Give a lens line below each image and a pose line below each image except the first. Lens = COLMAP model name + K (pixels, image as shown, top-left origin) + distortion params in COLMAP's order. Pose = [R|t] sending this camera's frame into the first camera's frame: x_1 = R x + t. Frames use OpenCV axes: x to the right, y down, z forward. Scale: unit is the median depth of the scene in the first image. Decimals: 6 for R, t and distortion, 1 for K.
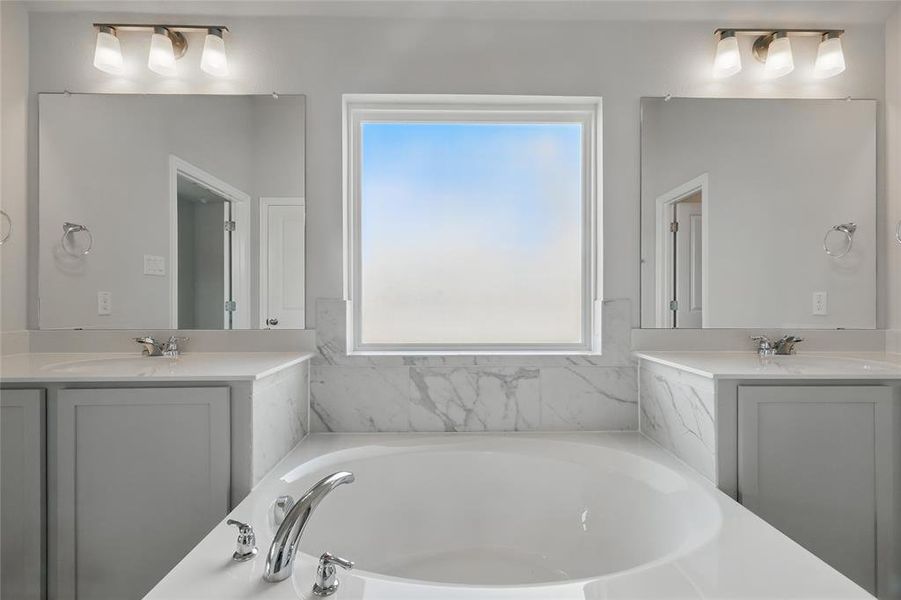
lens RADIAL K [[397.6, 0, 449.6], [0, 397.6, 302.4], [0, 0, 1]] dist [0.001351, -0.000366]
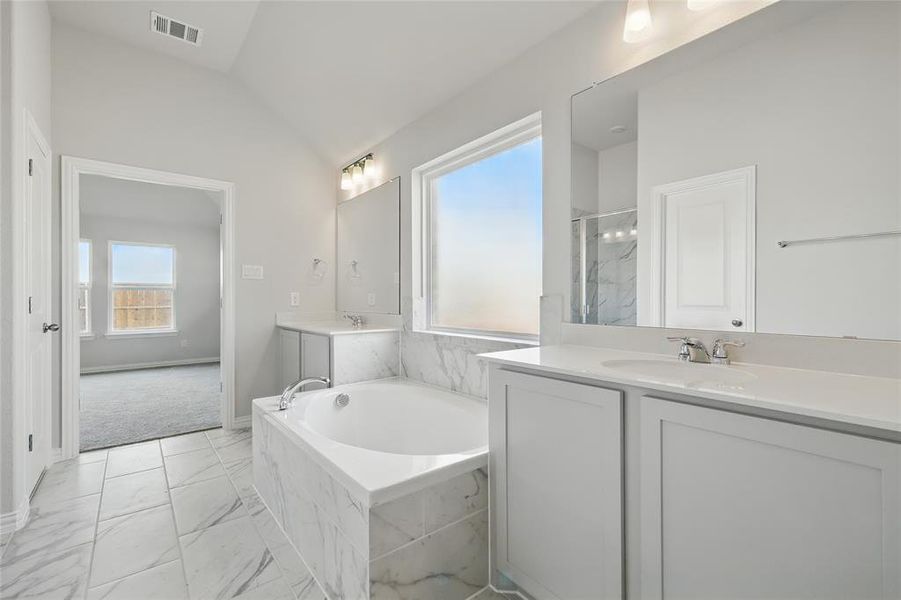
lens RADIAL K [[397.6, 0, 442.8], [0, 397.6, 300.0], [0, 0, 1]] dist [0.001351, -0.000366]
pose [[0.608169, -0.001677, -0.793806, 1.094458], [0.001855, 0.999998, -0.000692, 0.006345], [0.793805, -0.001052, 0.608171, 0.115734]]
